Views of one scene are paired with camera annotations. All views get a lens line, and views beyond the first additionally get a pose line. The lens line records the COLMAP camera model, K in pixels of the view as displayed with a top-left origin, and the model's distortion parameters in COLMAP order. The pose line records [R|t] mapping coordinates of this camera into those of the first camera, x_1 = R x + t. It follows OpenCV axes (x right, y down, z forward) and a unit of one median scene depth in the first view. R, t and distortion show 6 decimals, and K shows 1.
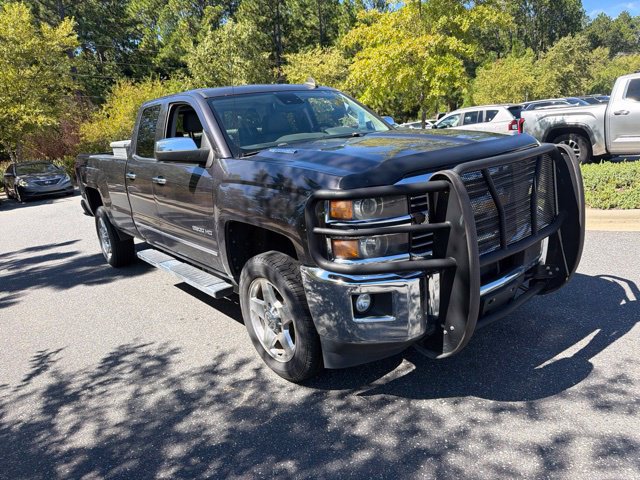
lens RADIAL K [[448.6, 0, 316.0], [0, 448.6, 238.0], [0, 0, 1]] dist [0.027776, -0.041861]
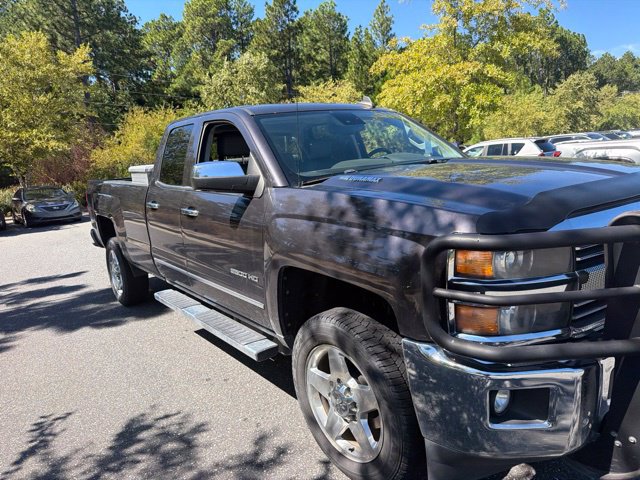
lens RADIAL K [[447.6, 0, 313.3], [0, 447.6, 238.9], [0, 0, 1]] dist [0.034606, -0.046180]
pose [[0.999676, 0.021601, -0.013476, -0.071749], [-0.022424, 0.997680, -0.064276, -0.019816], [0.012056, 0.064557, 0.997841, 0.118757]]
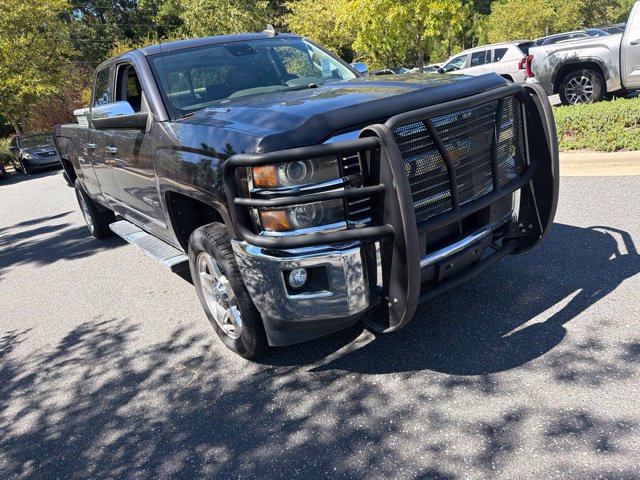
lens RADIAL K [[447.6, 0, 313.3], [0, 447.6, 238.9], [0, 0, 1]] dist [0.034606, -0.046180]
pose [[0.997709, -0.047214, -0.048456, 0.075208], [0.051780, 0.993861, 0.097772, -0.008309], [0.043542, -0.100057, 0.994028, 0.043924]]
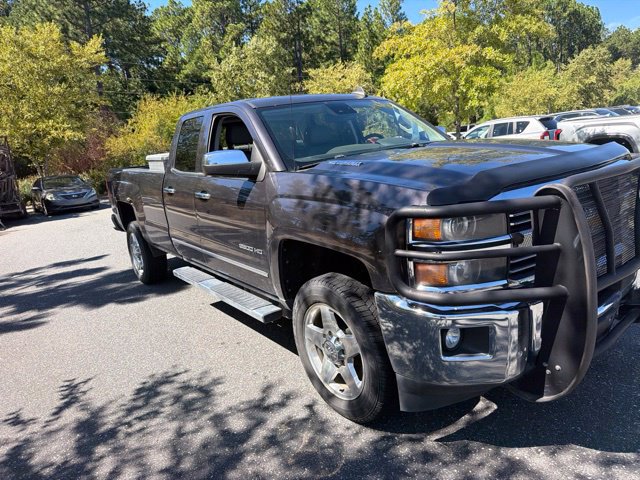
lens RADIAL K [[448.0, 0, 320.6], [0, 448.0, 229.6], [0, 0, 1]] dist [0.036020, -0.050180]
pose [[0.999559, -0.000449, -0.029678, -0.048859], [-0.000917, 0.998941, -0.045998, -0.008664], [0.029667, 0.046005, 0.998501, 0.048954]]
